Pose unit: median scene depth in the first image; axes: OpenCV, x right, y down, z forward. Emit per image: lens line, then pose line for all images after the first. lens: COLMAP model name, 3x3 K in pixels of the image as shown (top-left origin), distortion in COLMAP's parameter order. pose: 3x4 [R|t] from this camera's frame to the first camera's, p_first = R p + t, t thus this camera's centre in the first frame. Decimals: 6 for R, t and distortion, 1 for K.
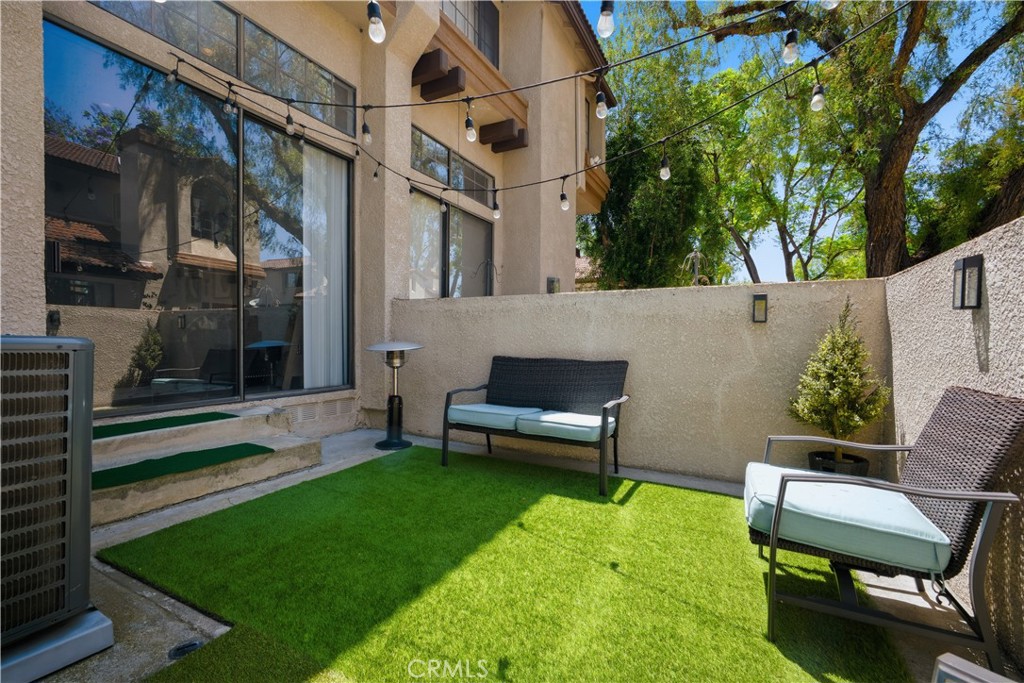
lens RADIAL K [[440.3, 0, 510.1], [0, 440.3, 345.3], [0, 0, 1]] dist [-0.001901, 0.000667]
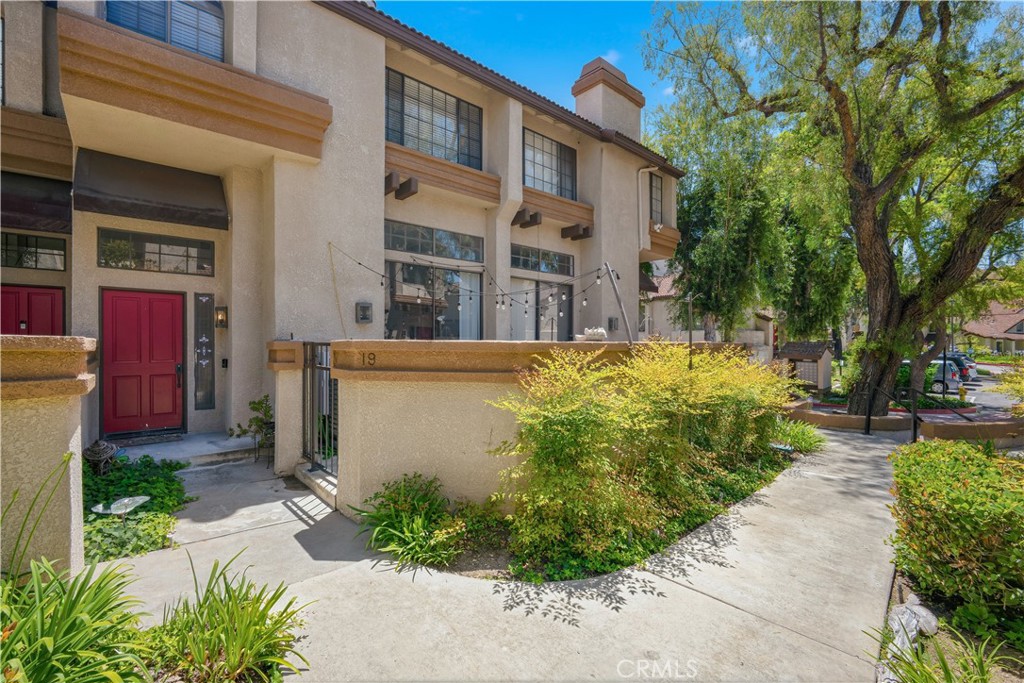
lens RADIAL K [[440.3, 0, 510.1], [0, 440.3, 345.3], [0, 0, 1]] dist [-0.001901, 0.000667]
pose [[0.931493, -0.007769, -0.363676, 0.329297], [0.001867, 0.999861, -0.016578, -0.037645], [0.363754, 0.014763, 0.931378, -0.553328]]
